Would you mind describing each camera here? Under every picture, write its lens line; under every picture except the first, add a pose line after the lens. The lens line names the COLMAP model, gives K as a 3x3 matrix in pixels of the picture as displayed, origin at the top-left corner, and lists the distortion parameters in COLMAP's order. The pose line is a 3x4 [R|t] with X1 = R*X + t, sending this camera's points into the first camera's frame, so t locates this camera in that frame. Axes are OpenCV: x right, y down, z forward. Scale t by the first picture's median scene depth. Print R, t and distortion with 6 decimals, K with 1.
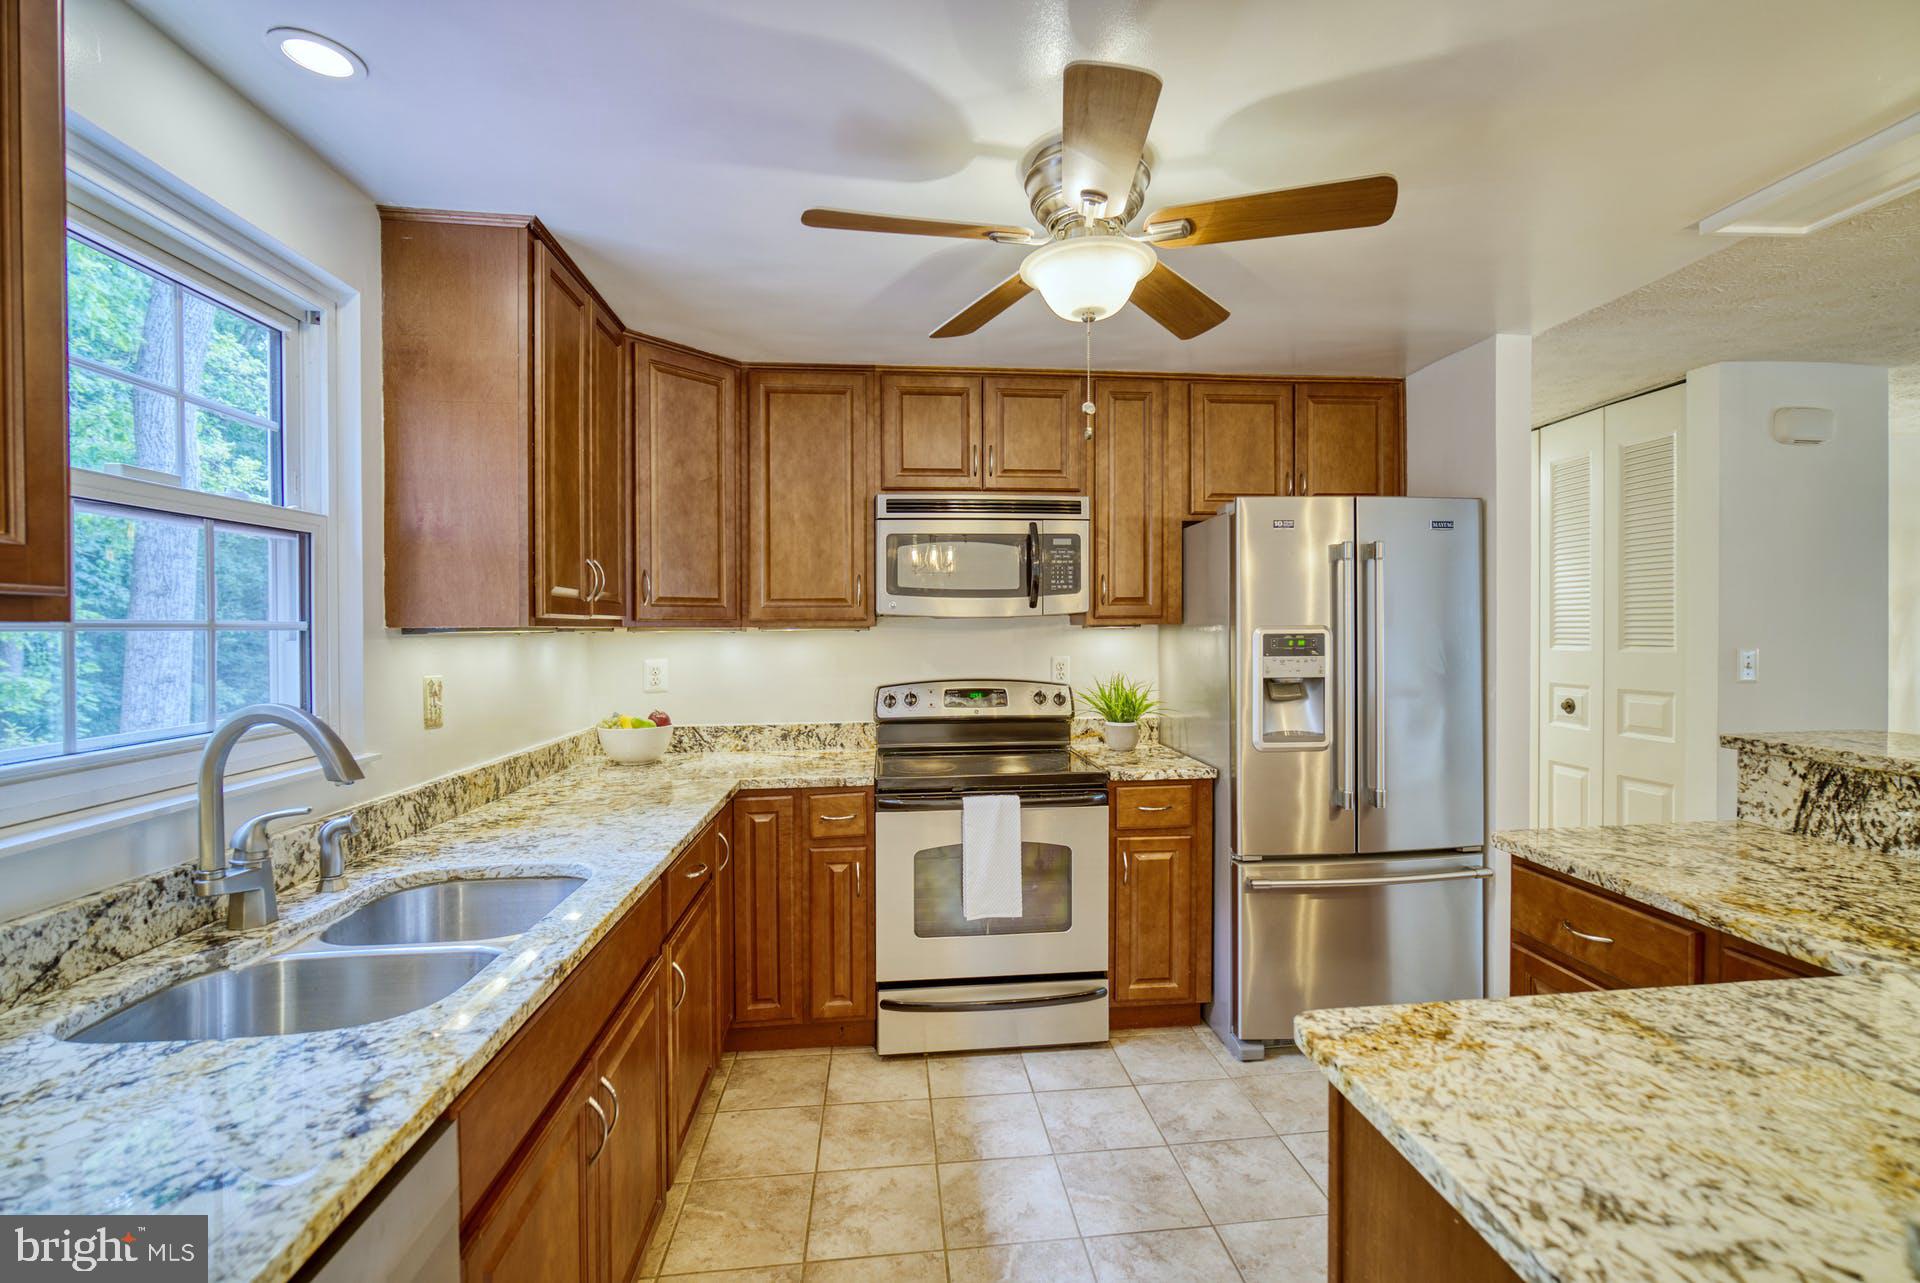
lens RADIAL K [[833.5, 0, 989.6], [0, 833.5, 653.9], [0, 0, 1]] dist [-0.006903, 0.000318]
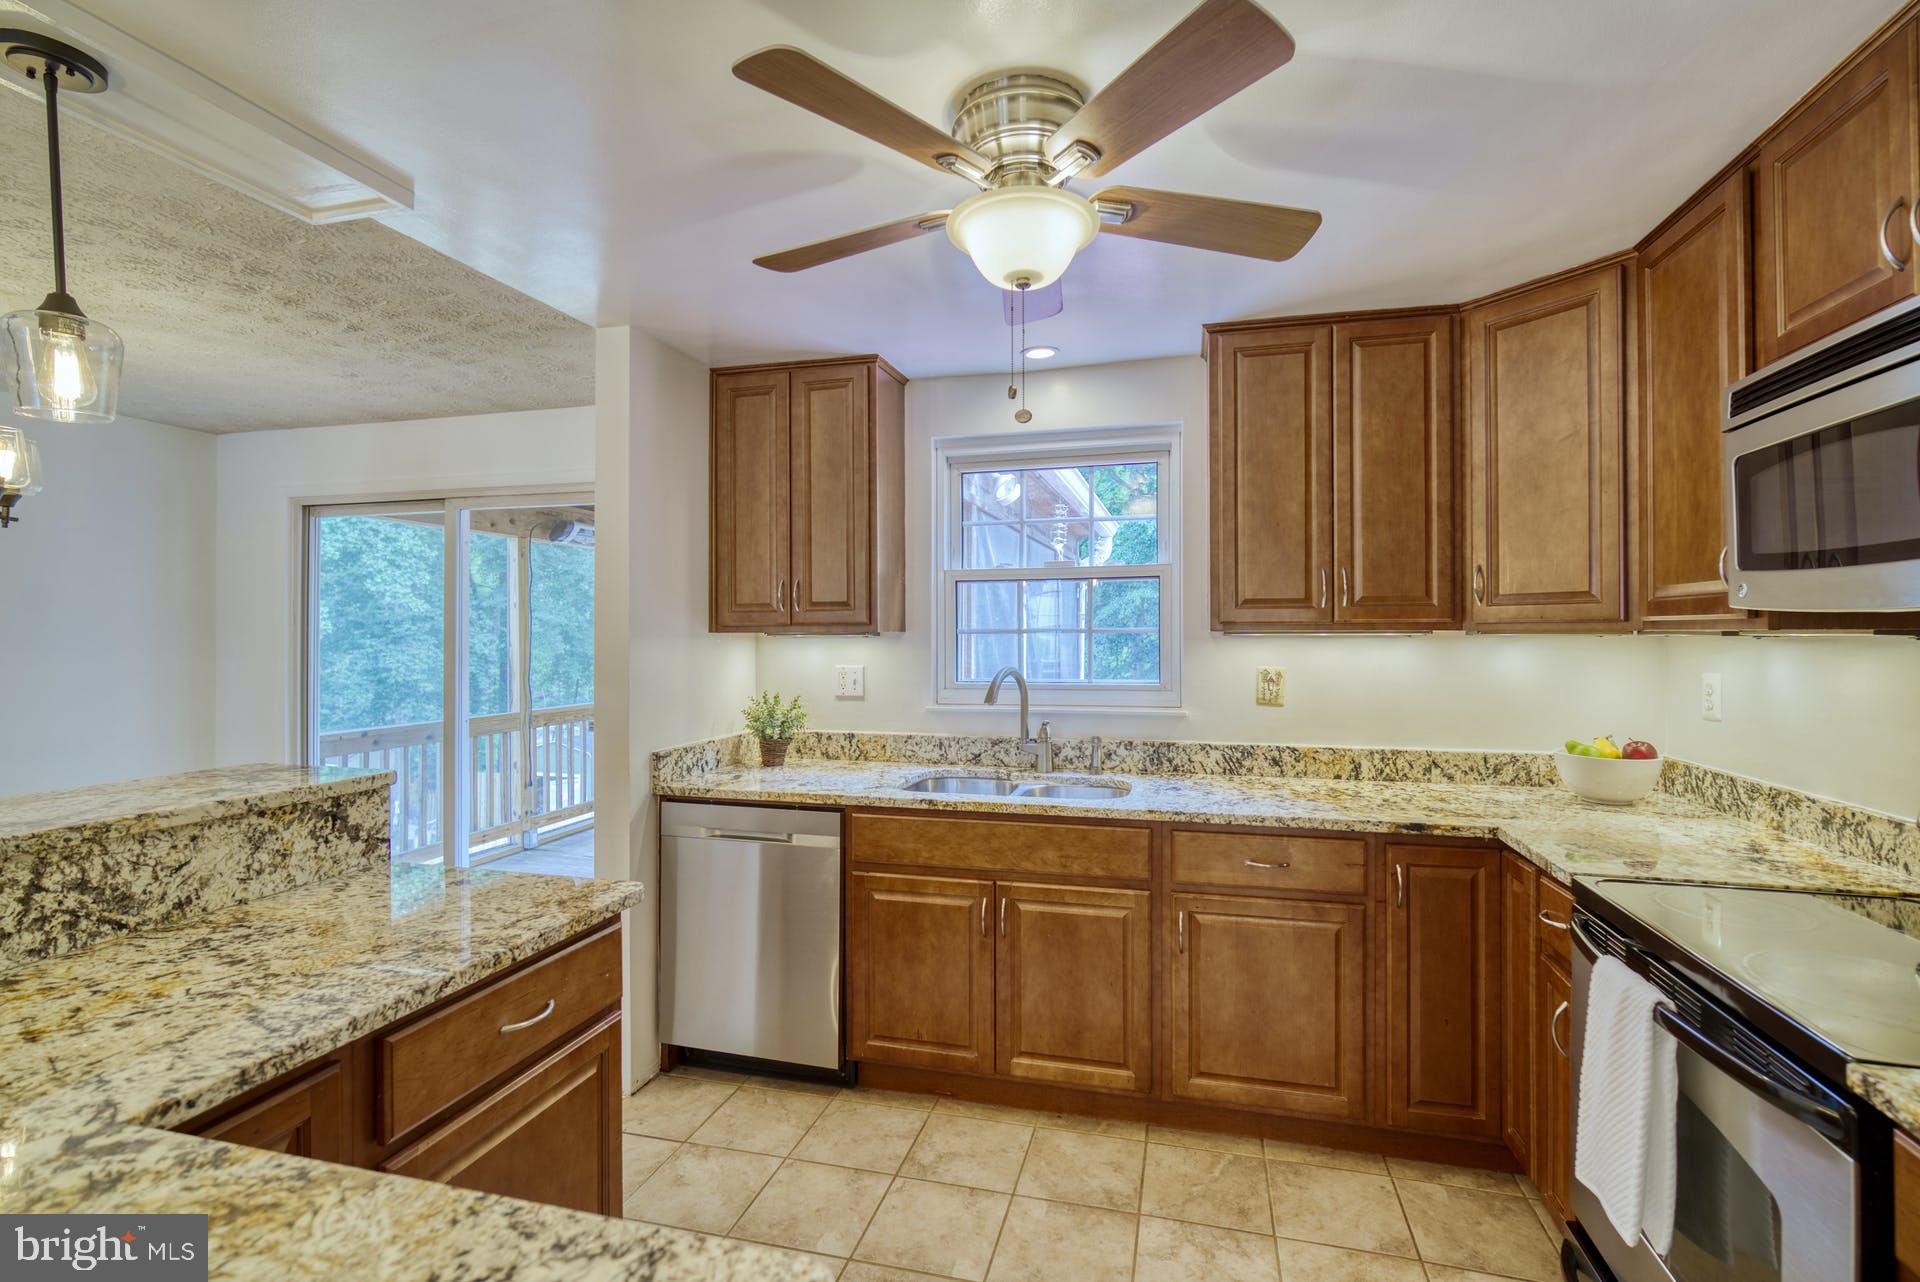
lens RADIAL K [[884.9, 0, 960.0], [0, 884.9, 641.0], [0, 0, 1]] dist [-0.016910, 0.000072]
pose [[-0.383557, 0.017892, -0.923344, 0.651793], [-0.022355, 0.999339, 0.028651, -0.034855], [0.923247, 0.031630, -0.382904, 0.847648]]
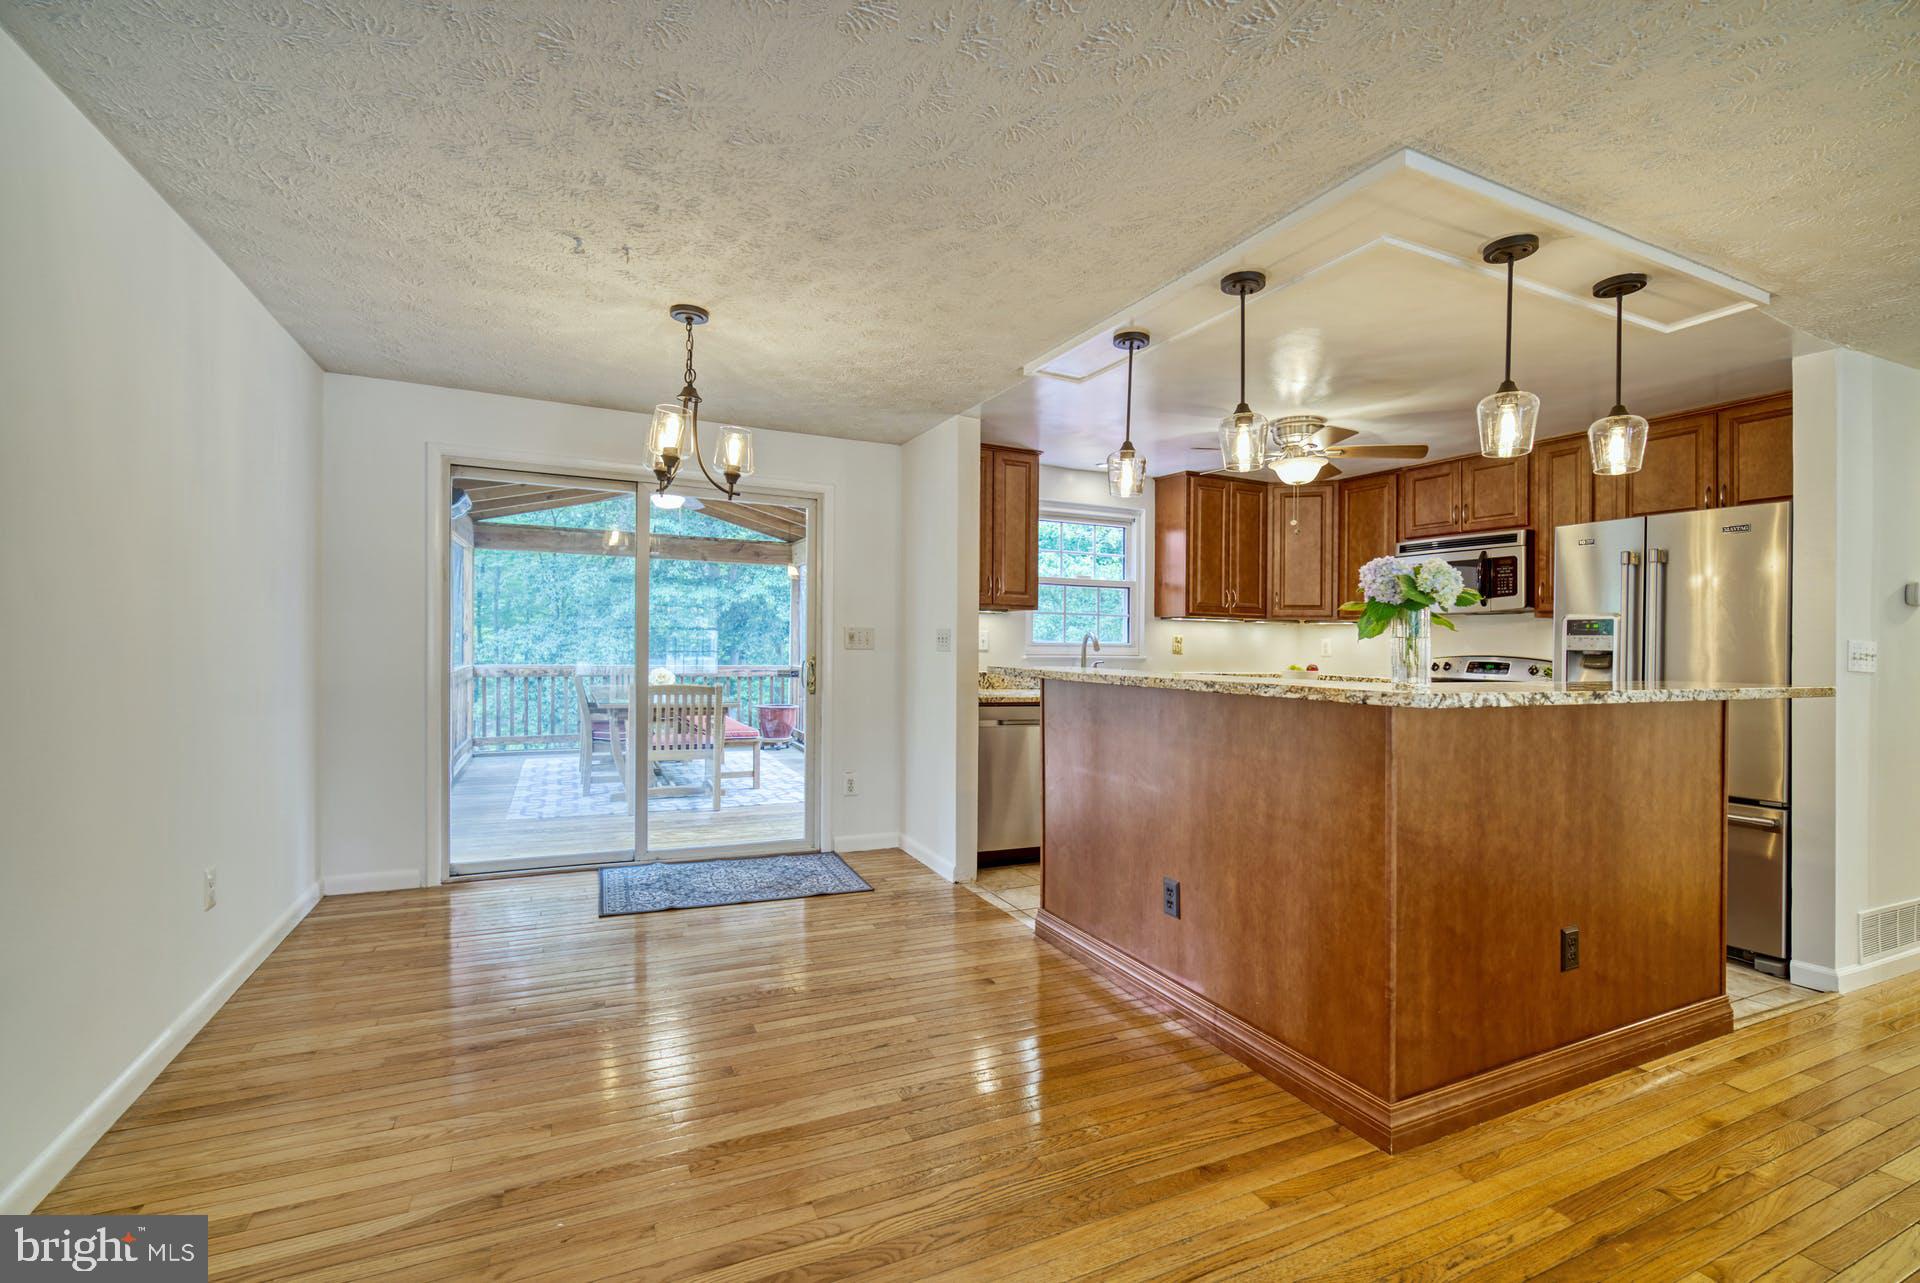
lens RADIAL K [[860.7, 0, 960.0], [0, 860.7, 641.5], [0, 0, 1]] dist [-0.000401, 0.000433]
pose [[0.315806, 0.013856, -0.948723, 1.429082], [-0.052883, 0.998596, -0.003019, 0.074406], [0.947349, 0.051124, 0.316095, -0.466008]]
